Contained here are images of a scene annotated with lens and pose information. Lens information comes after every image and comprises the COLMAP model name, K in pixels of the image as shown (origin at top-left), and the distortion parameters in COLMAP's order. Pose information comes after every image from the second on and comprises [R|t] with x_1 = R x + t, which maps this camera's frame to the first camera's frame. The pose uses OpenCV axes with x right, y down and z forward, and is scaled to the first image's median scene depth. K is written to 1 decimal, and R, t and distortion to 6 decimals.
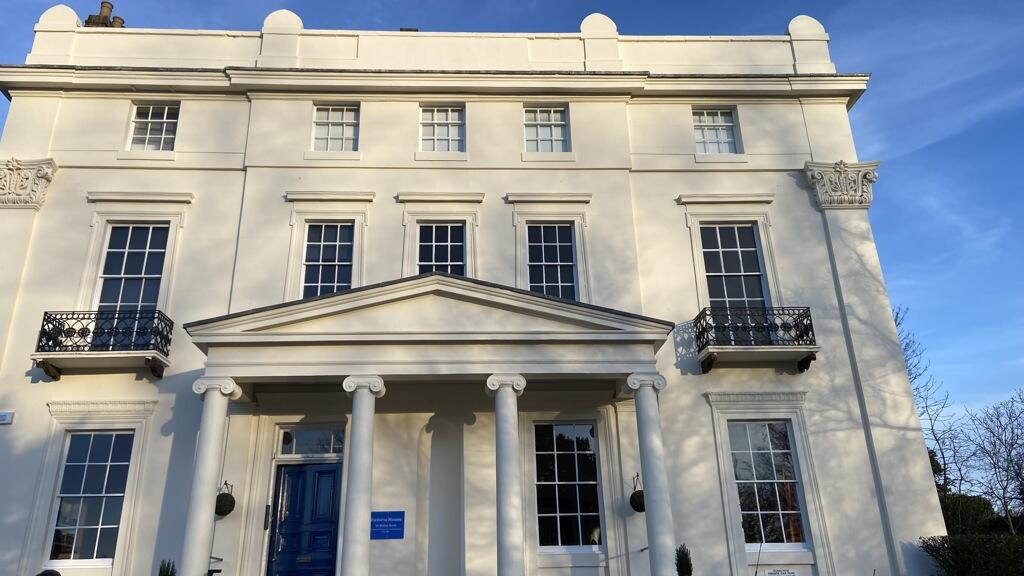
lens RADIAL K [[769.5, 0, 510.0], [0, 769.5, 272.3], [0, 0, 1]] dist [0.090620, -0.104203]
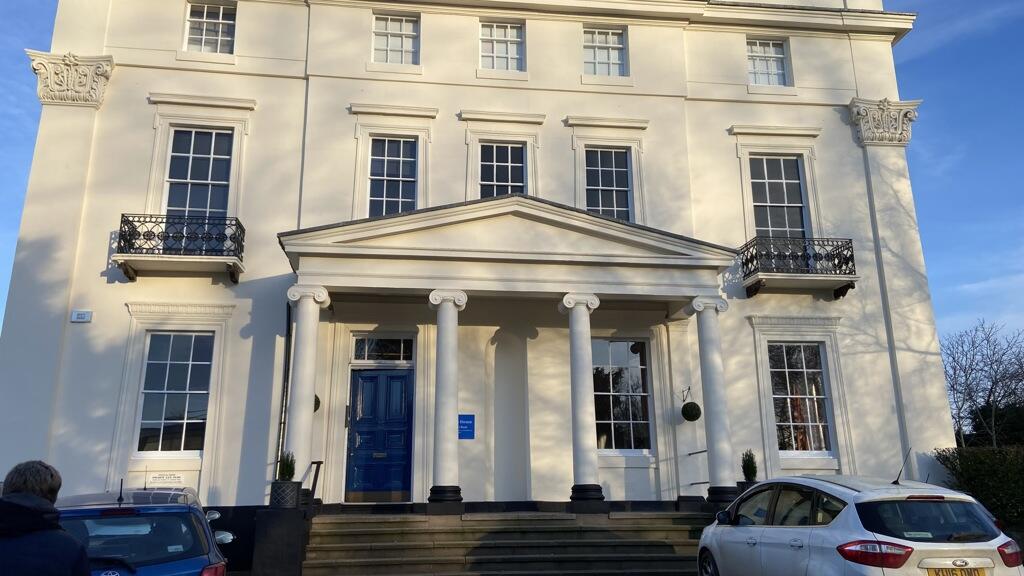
lens RADIAL K [[768.4, 0, 512.0], [0, 768.4, 288.0], [0, 0, 1]] dist [0.082004, -0.078037]
pose [[0.997225, 0.035477, 0.065455, -0.138494], [-0.043704, 0.990698, 0.128870, -0.005988], [-0.060274, -0.131373, 0.989499, -0.033413]]
